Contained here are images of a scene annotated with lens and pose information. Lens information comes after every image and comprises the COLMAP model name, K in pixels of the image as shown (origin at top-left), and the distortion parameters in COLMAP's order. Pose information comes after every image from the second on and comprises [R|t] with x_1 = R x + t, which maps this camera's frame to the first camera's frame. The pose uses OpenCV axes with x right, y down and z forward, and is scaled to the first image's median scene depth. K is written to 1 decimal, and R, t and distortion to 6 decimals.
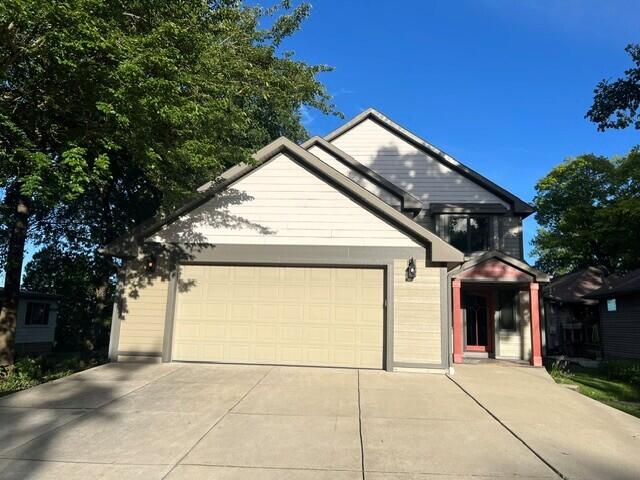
lens RADIAL K [[478.9, 0, 320.0], [0, 478.9, 240.0], [0, 0, 1]] dist [0.000857, -0.002323]
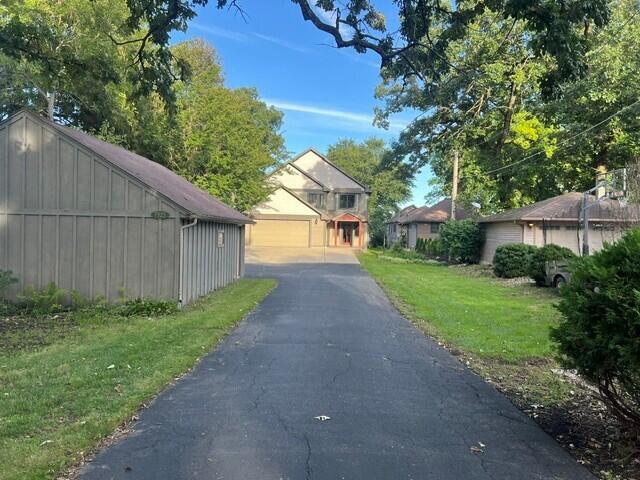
lens RADIAL K [[478.9, 0, 320.0], [0, 478.9, 240.0], [0, 0, 1]] dist [0.000857, -0.002323]
pose [[0.994867, -0.004031, 0.101108, -0.157791], [-0.016127, 0.980118, 0.197758, -0.521969], [-0.099895, -0.198374, 0.975022, -2.616880]]
